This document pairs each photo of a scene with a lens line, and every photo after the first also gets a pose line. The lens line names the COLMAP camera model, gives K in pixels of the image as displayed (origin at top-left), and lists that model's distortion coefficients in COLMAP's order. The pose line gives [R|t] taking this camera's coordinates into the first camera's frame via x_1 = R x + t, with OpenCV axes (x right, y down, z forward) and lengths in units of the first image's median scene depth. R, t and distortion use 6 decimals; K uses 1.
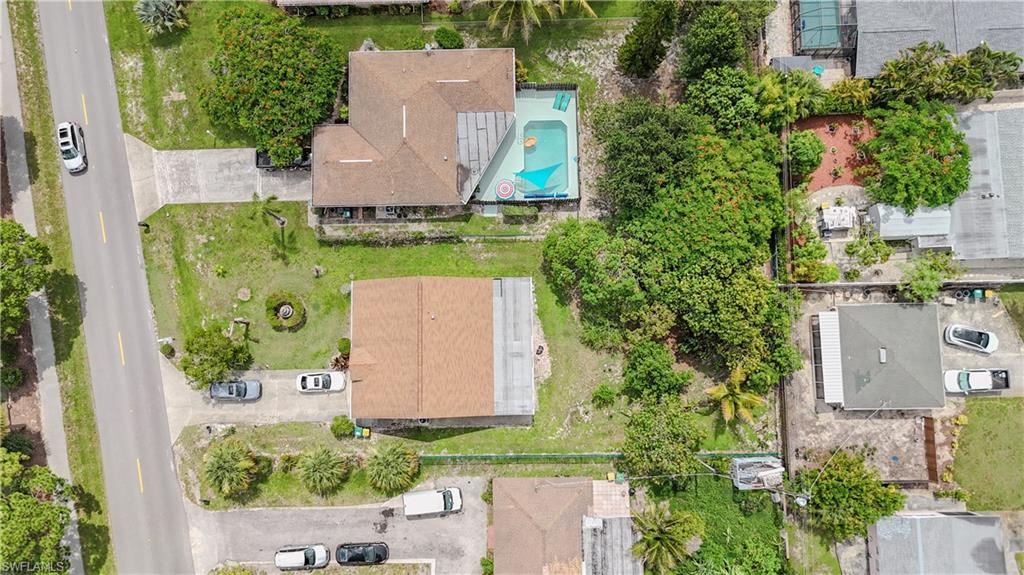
lens RADIAL K [[755.9, 0, 514.0], [0, 755.9, 283.8], [0, 0, 1]] dist [0.012924, 0.002031]
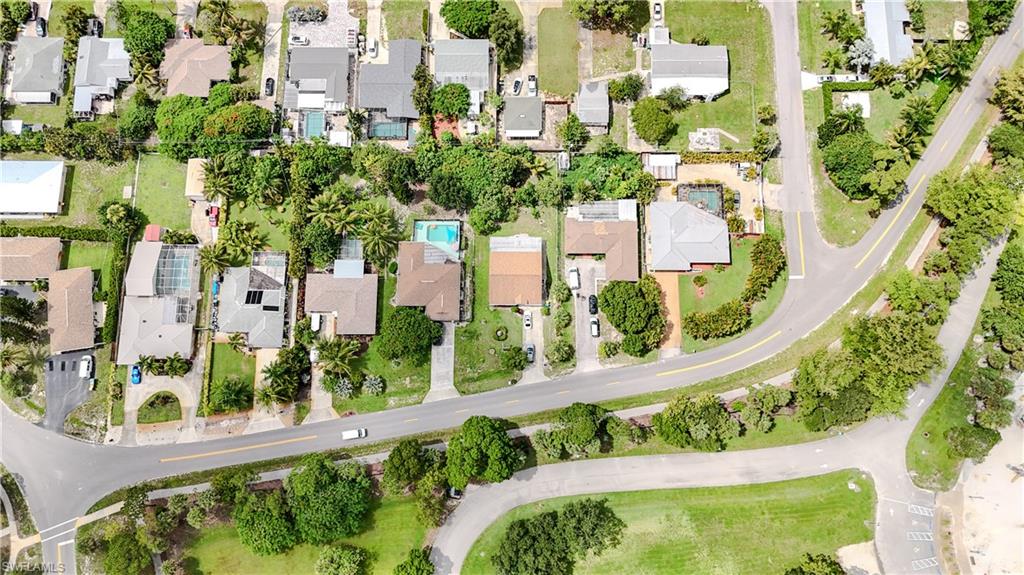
lens RADIAL K [[755.9, 0, 513.5], [0, 755.9, 288.9], [0, 0, 1]] dist [0.012924, 0.002031]
pose [[0.025133, -0.974091, 0.224754, -0.738333], [0.994976, 0.046168, 0.088832, -0.152106], [-0.096907, 0.221392, 0.970358, -1.514172]]
